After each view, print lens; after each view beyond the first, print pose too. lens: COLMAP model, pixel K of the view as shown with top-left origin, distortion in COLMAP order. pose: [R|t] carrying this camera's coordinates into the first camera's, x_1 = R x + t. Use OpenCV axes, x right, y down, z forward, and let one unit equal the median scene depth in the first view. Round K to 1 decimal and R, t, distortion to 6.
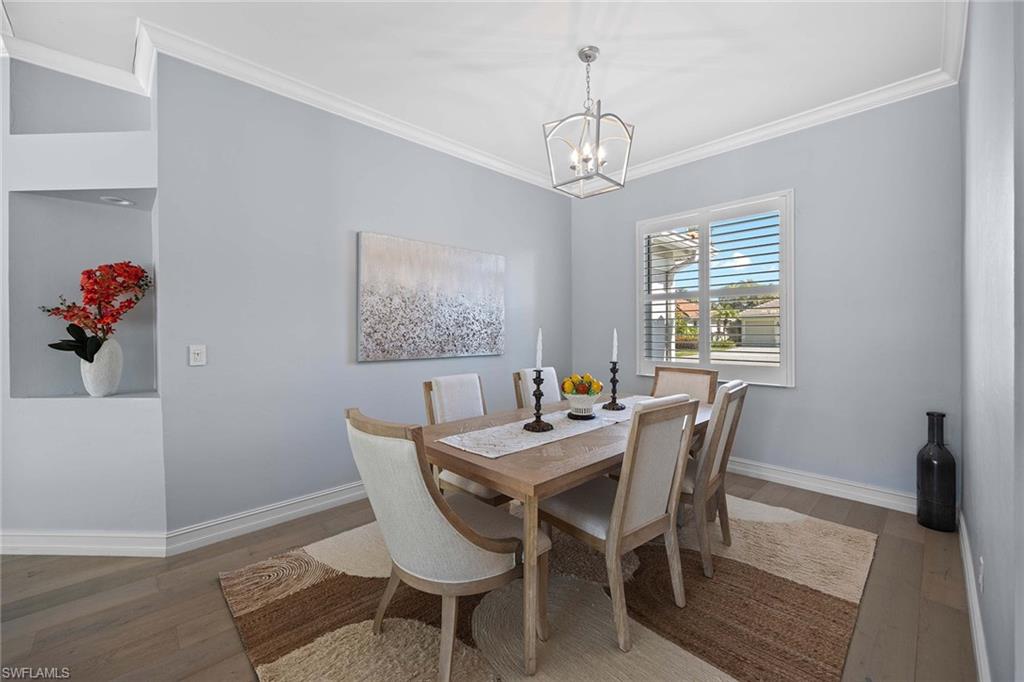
lens RADIAL K [[413.1, 0, 510.2], [0, 413.1, 333.0], [0, 0, 1]] dist [0.000732, 0.000164]
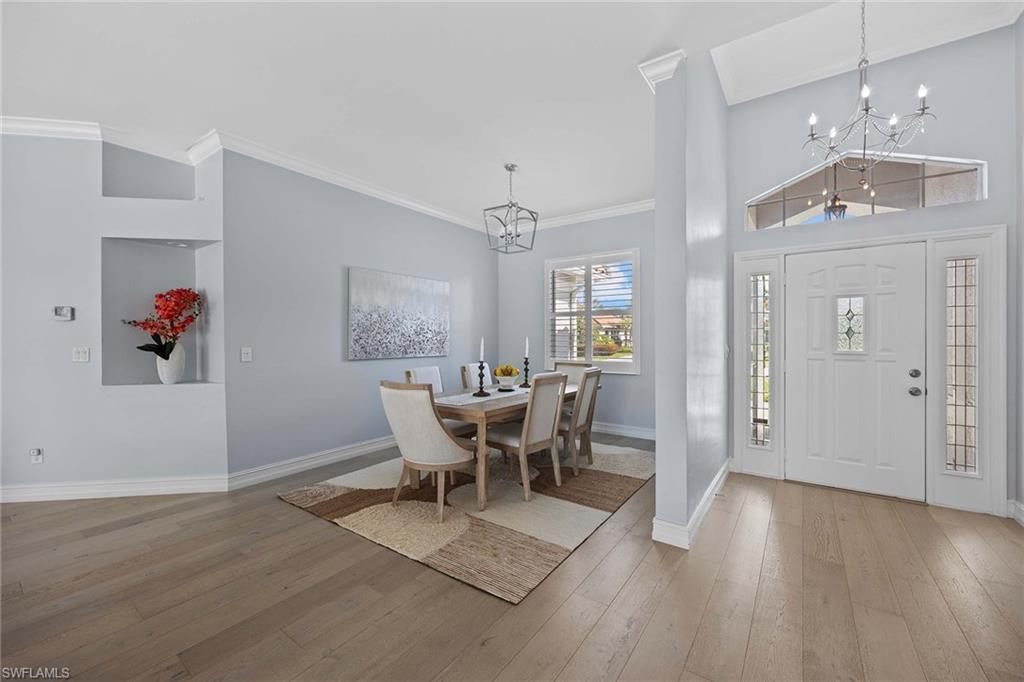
lens RADIAL K [[413.1, 0, 510.2], [0, 413.1, 333.0], [0, 0, 1]] dist [0.000732, 0.000164]
pose [[0.982998, 0.004753, 0.183553, -0.110702], [-0.001591, 0.999848, -0.017366, 0.002061], [-0.183607, 0.016778, 0.982856, -0.599281]]
